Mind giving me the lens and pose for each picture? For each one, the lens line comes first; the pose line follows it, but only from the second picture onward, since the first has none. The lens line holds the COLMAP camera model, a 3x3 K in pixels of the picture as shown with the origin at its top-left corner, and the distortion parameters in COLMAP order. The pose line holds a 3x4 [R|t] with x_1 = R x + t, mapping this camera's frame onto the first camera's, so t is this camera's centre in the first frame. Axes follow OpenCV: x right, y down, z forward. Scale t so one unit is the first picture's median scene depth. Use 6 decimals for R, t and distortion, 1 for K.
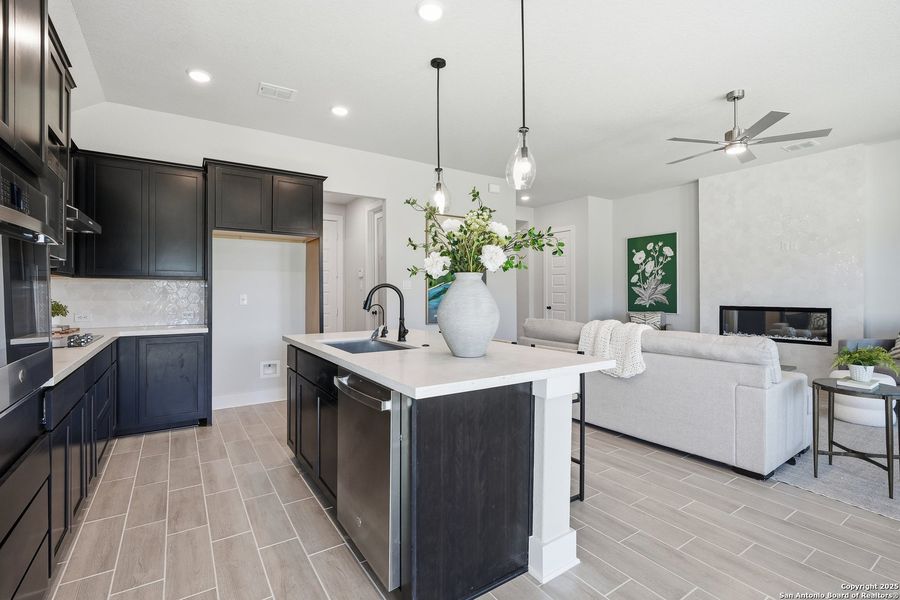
lens RADIAL K [[414.7, 0, 448.7], [0, 414.7, 291.3], [0, 0, 1]] dist [-0.013313, 0.005481]
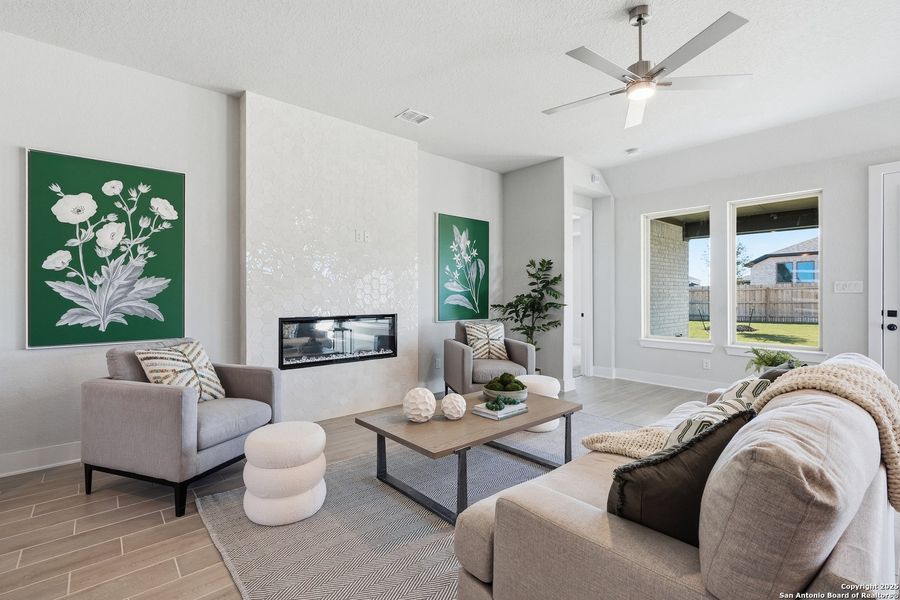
lens RADIAL K [[414.7, 0, 448.7], [0, 414.7, 291.3], [0, 0, 1]] dist [-0.013313, 0.005481]
pose [[-0.131764, 0.009859, 0.991232, 0.021457], [-0.004046, 0.999937, -0.010483, 0.001045], [-0.991273, -0.005392, -0.131716, 0.725716]]
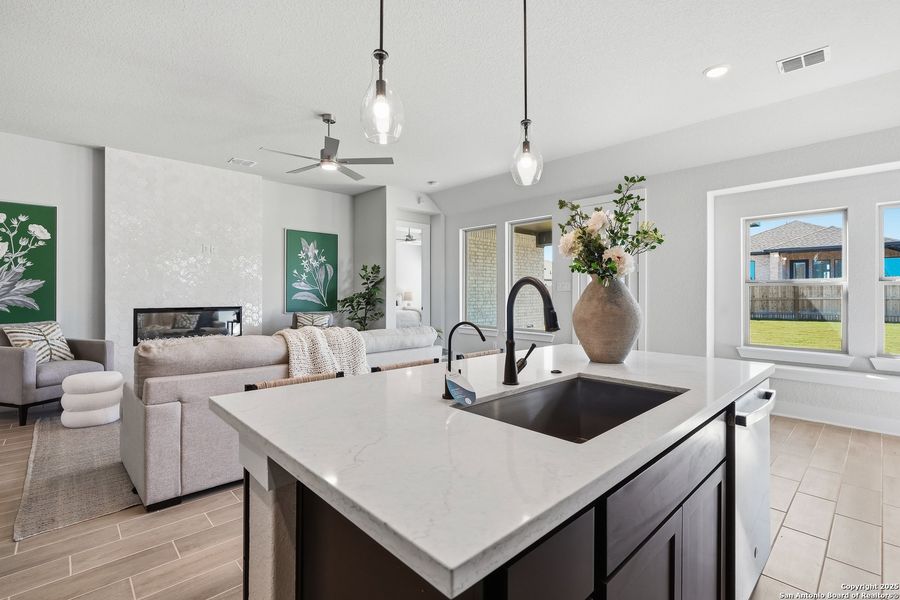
lens RADIAL K [[414.7, 0, 448.7], [0, 414.7, 291.3], [0, 0, 1]] dist [-0.013313, 0.005481]
pose [[-0.171265, 0.005079, 0.985212, -0.242486], [-0.004744, 0.999971, -0.005980, 0.001470], [-0.985214, -0.005698, -0.171236, 0.446288]]
